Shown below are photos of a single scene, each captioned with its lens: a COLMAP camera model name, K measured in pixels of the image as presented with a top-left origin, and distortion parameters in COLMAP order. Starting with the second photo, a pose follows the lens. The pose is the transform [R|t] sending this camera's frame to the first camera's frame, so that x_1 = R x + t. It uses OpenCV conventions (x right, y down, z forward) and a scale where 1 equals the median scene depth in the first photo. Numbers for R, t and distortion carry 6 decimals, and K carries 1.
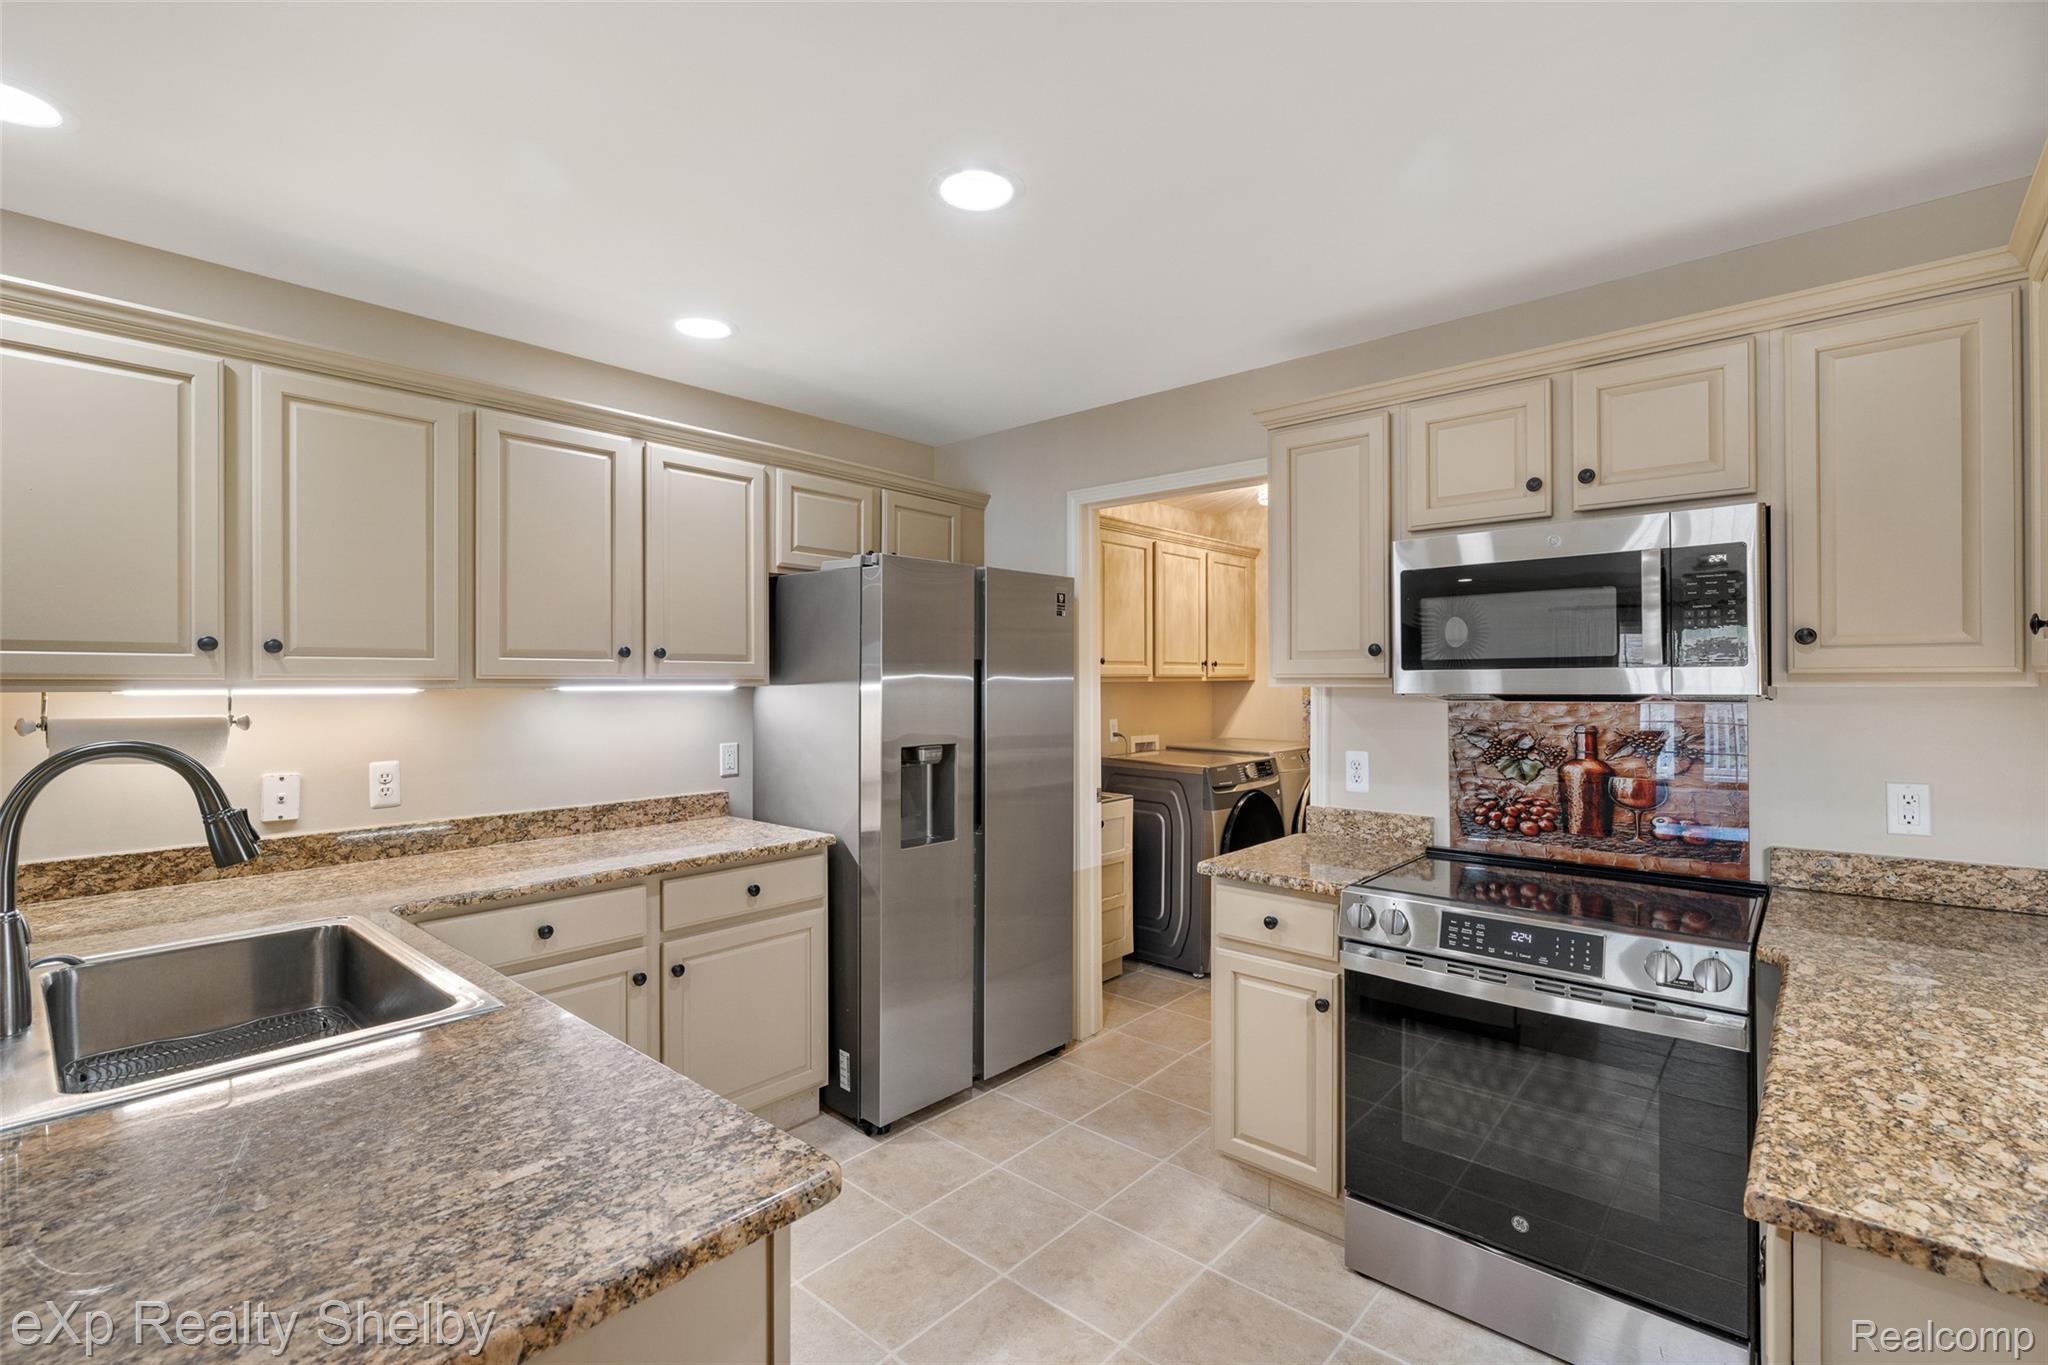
lens RADIAL K [[909.0, 0, 1037.5], [0, 909.0, 679.3], [0, 0, 1]] dist [-0.007047, 0.000062]
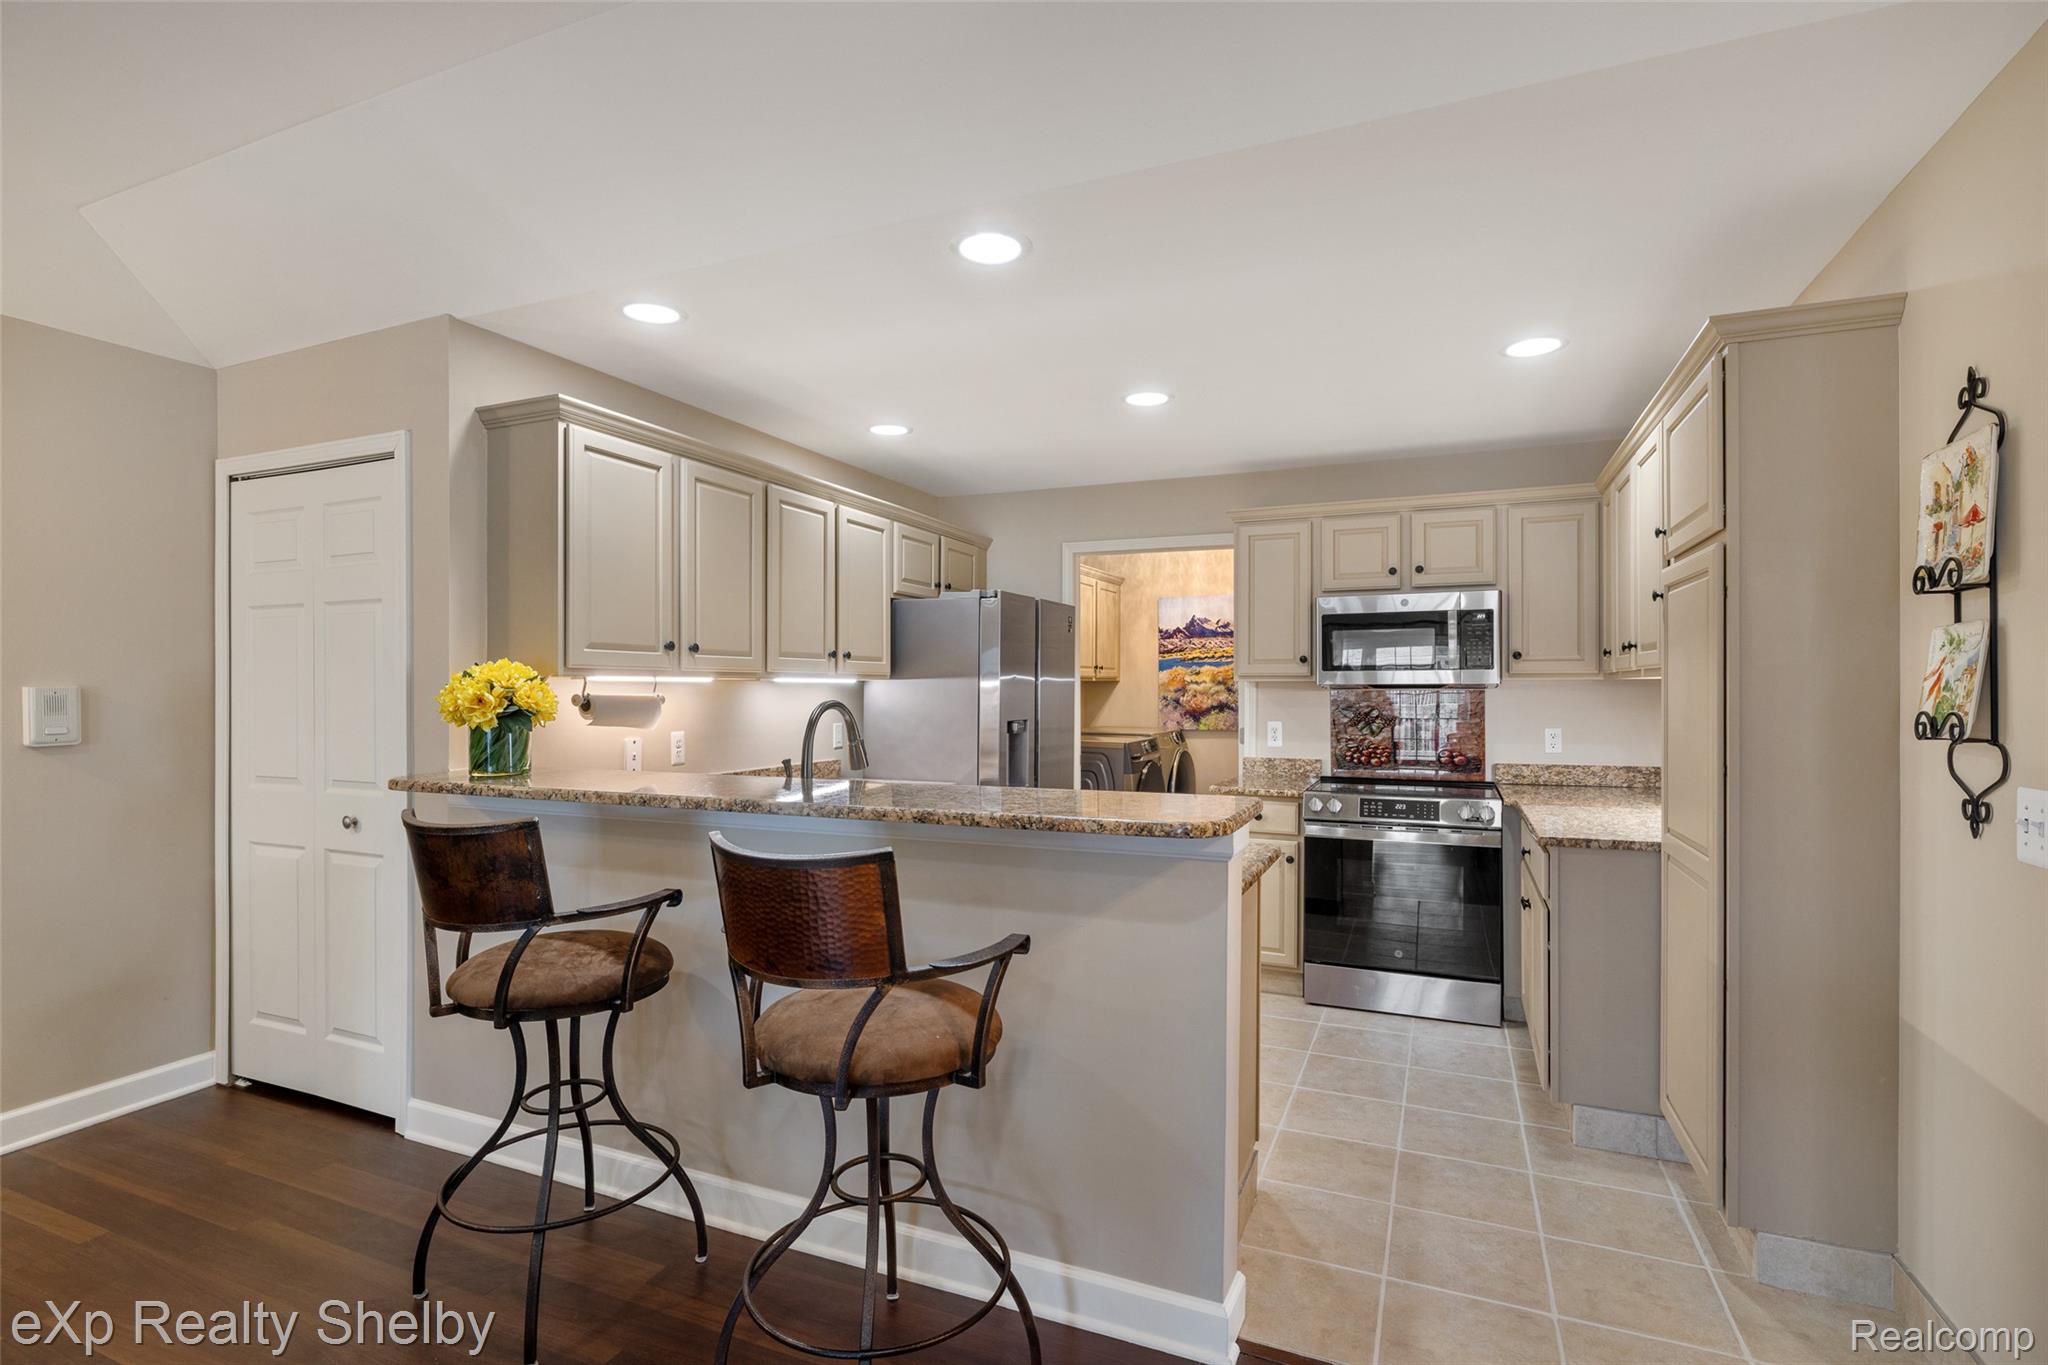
lens RADIAL K [[956.6, 0, 1045.3], [0, 956.6, 688.3], [0, 0, 1]] dist [-0.010398, 0.003314]
pose [[0.948083, 0.002176, 0.318016, -0.617912], [-0.003092, 0.999992, 0.002374, 0.018306], [-0.318008, -0.003234, 0.948083, -0.518483]]
